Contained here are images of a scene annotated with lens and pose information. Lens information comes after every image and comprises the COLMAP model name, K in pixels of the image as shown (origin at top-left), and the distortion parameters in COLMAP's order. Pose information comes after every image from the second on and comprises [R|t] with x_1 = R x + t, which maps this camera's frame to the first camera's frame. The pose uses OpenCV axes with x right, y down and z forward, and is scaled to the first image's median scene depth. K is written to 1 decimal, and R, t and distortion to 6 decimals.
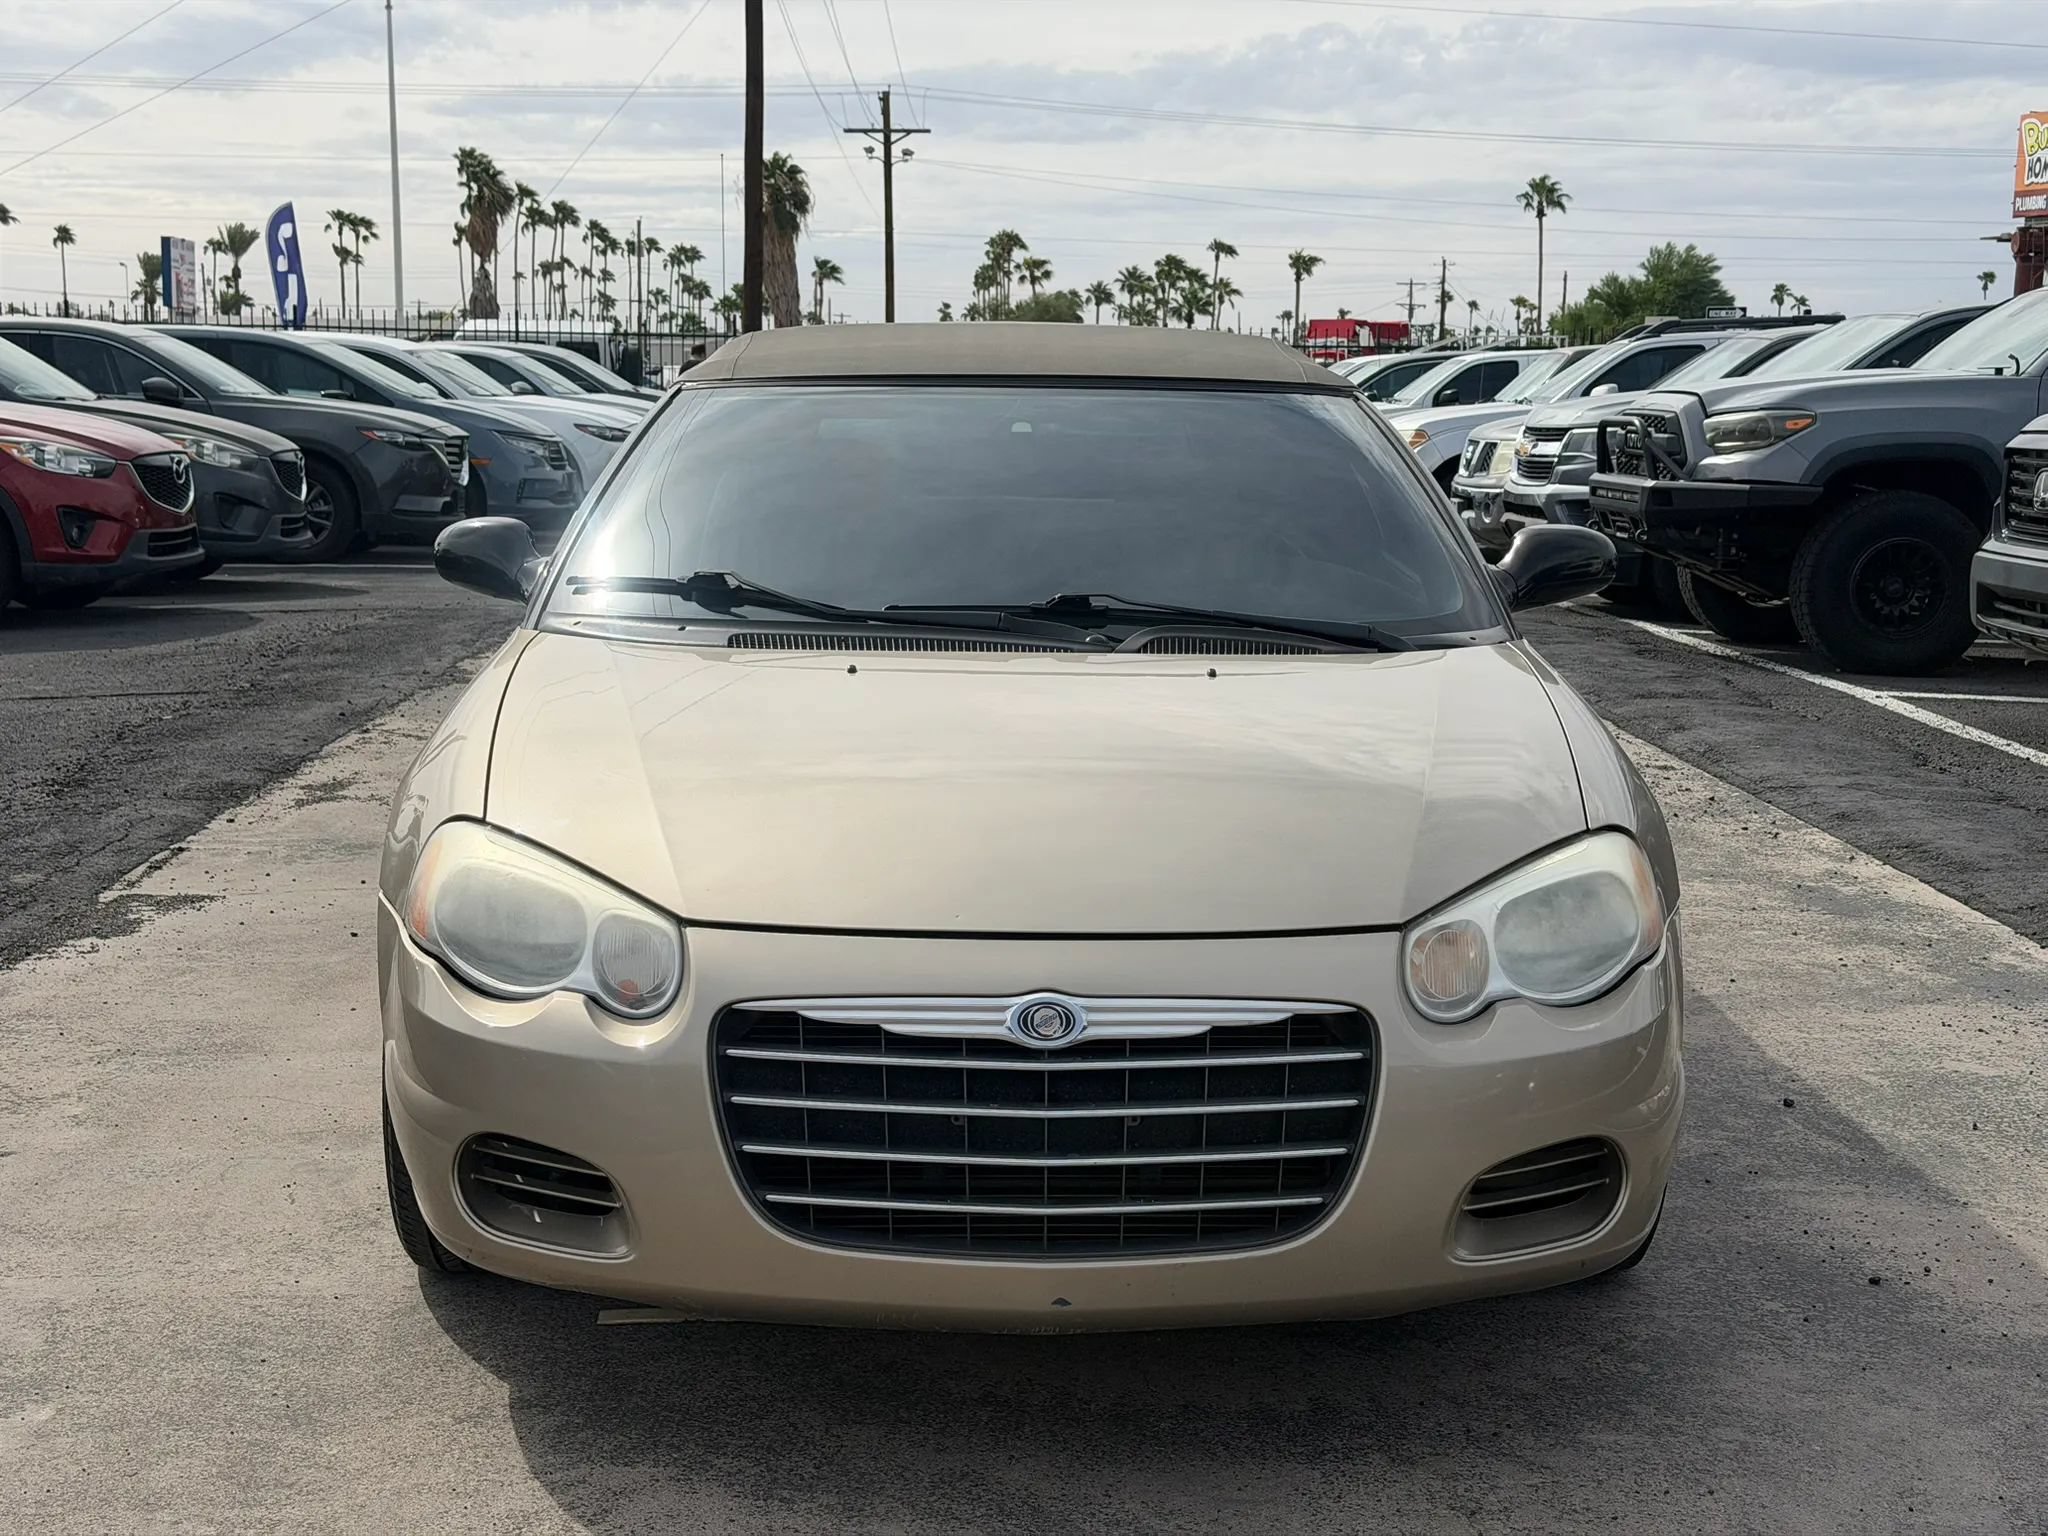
lens RADIAL K [[2849.5, 0, 1024.0], [0, 2849.5, 768.0], [0, 0, 1]] dist [0.245532, -0.595692]
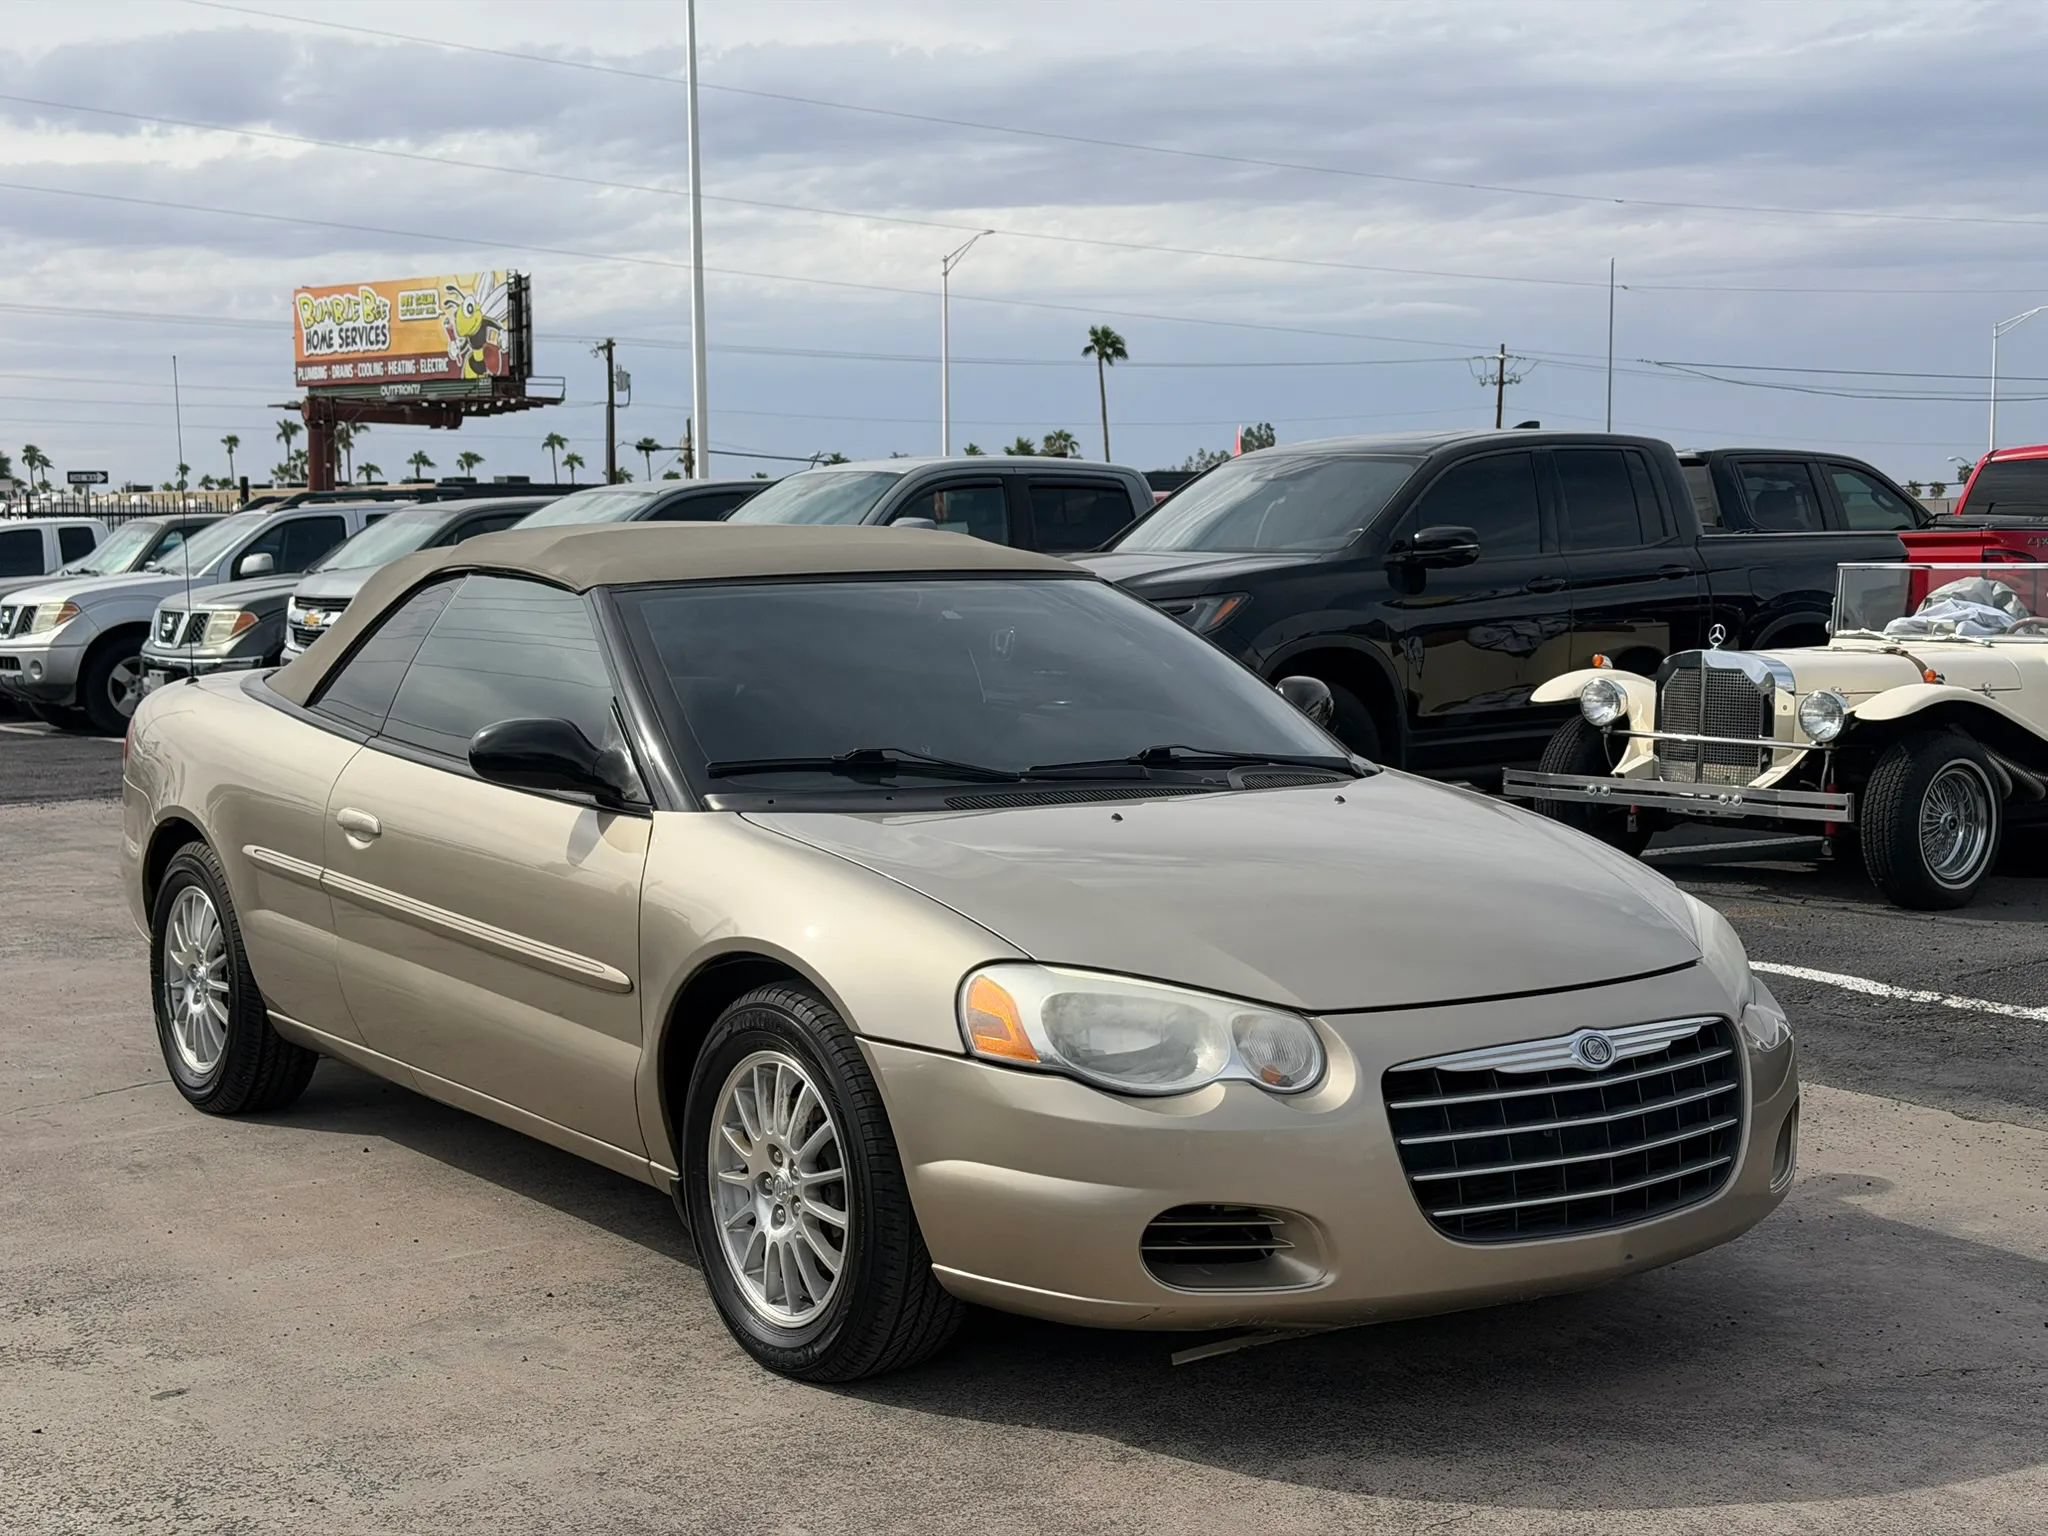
lens RADIAL K [[2849.5, 0, 1024.0], [0, 2849.5, 768.0], [0, 0, 1]] dist [0.245532, -0.595692]
pose [[0.815825, -0.062017, 0.574963, -0.119240], [0.092318, 0.995449, -0.023620, -0.004337], [-0.570882, 0.072349, 0.817838, 0.004986]]
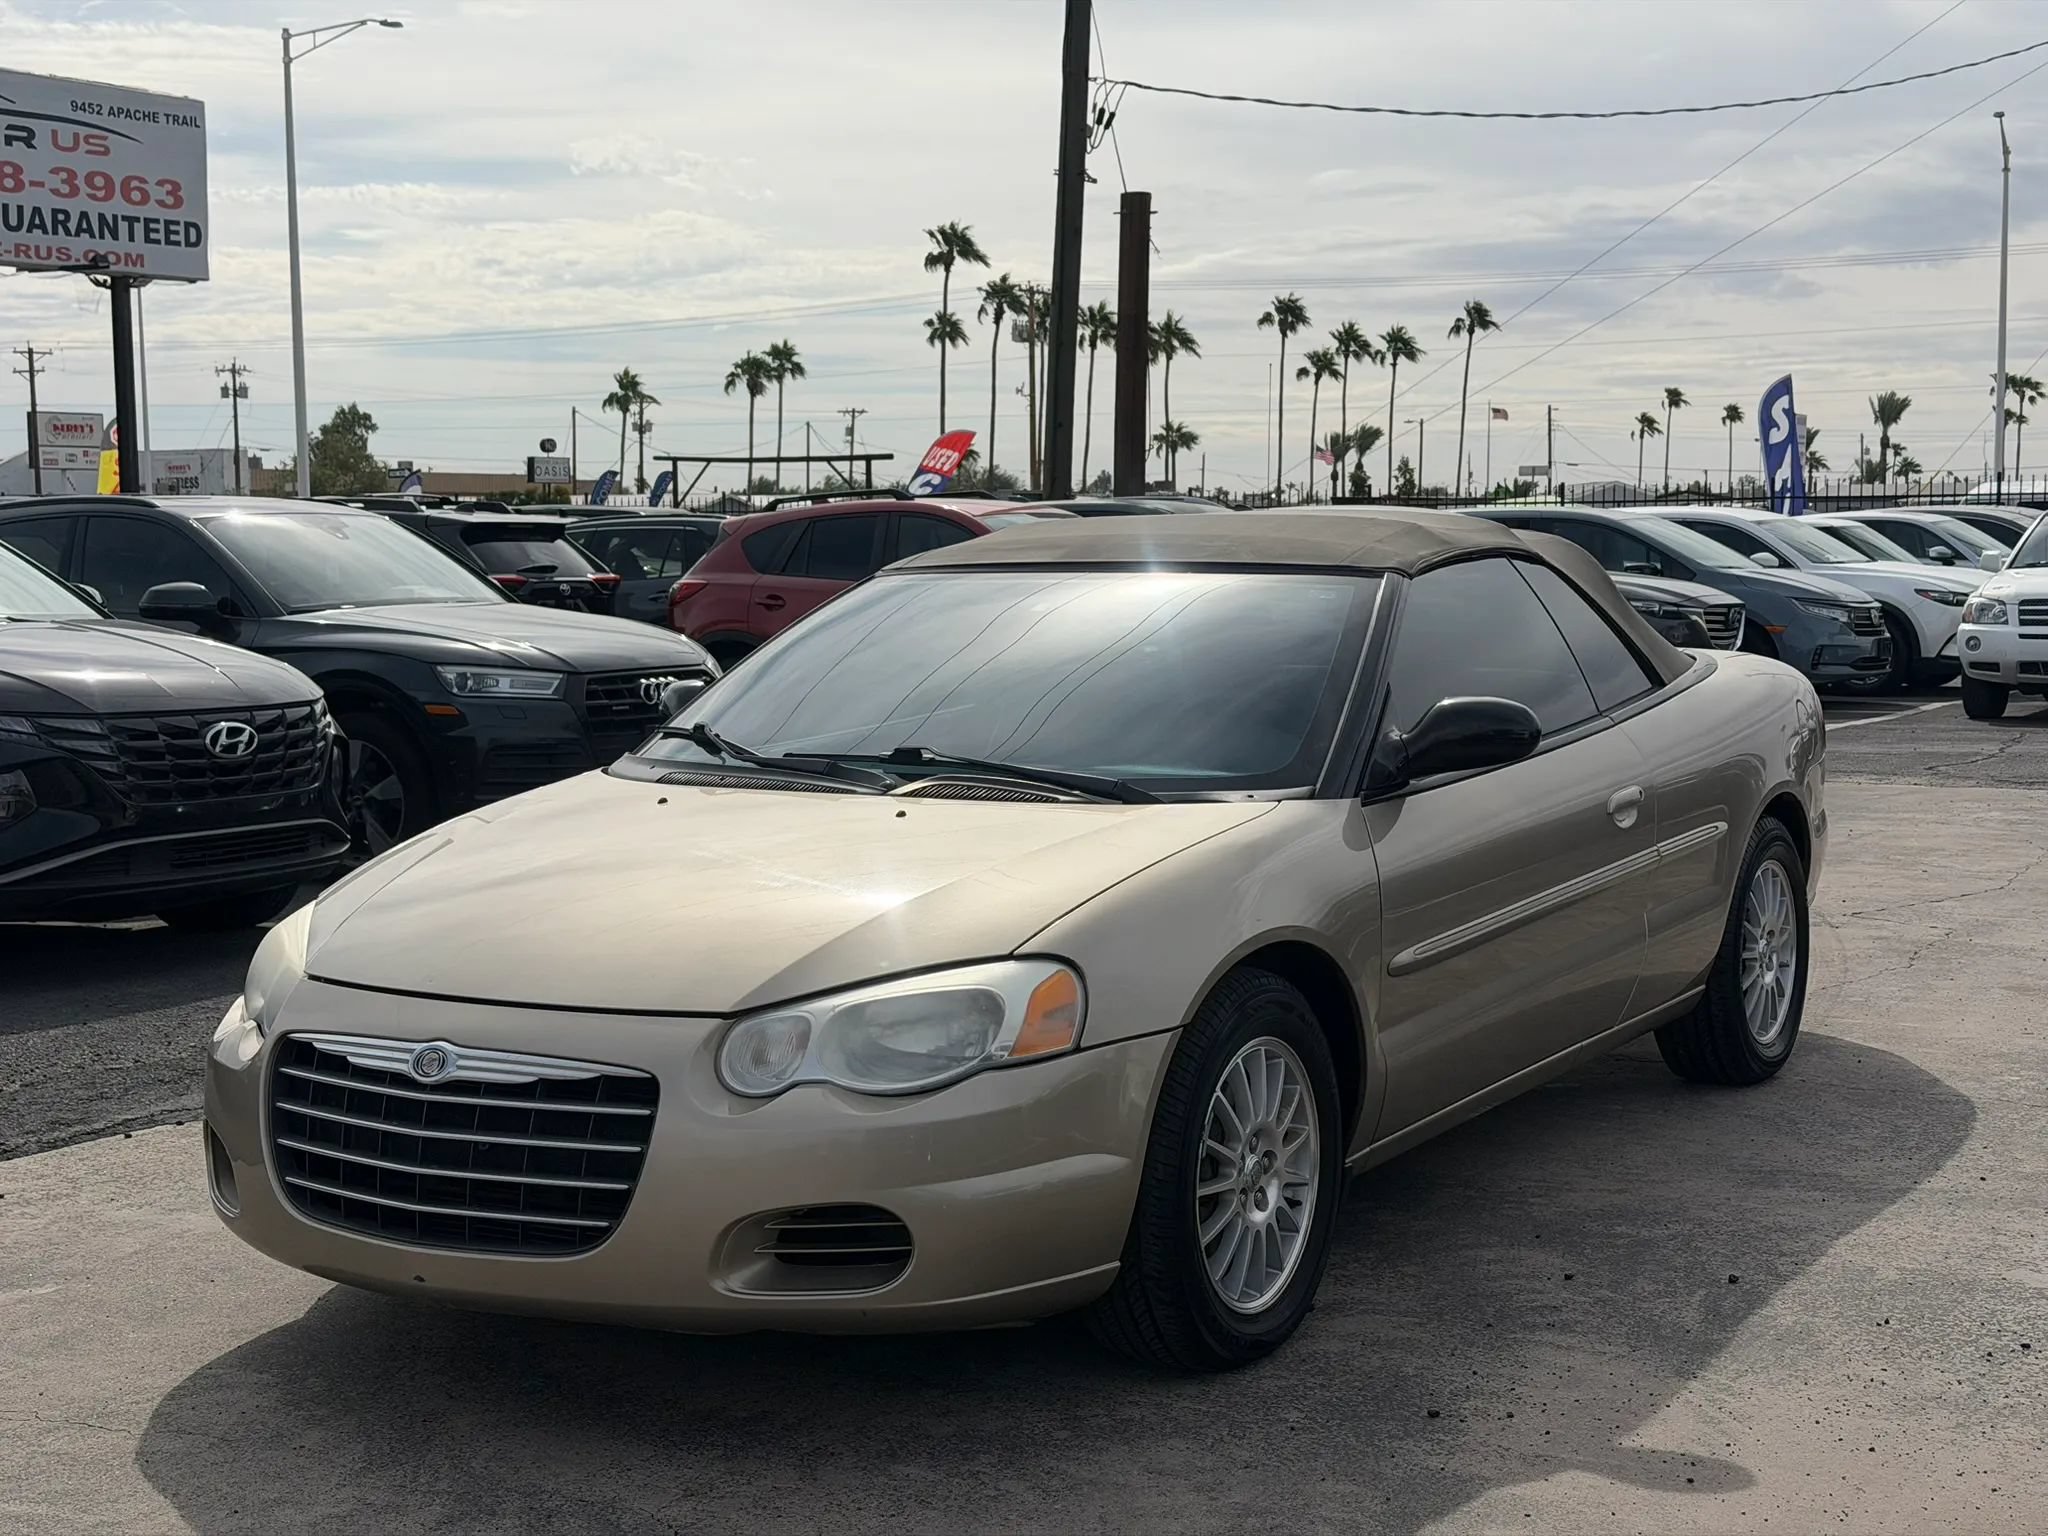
lens RADIAL K [[2849.5, 0, 1024.0], [0, 2849.5, 768.0], [0, 0, 1]] dist [0.245532, -0.595692]
pose [[0.838322, 0.027036, -0.544504, 0.116286], [-0.057858, 0.997541, -0.039549, -0.001218], [0.542096, 0.064659, 0.837825, 0.003605]]
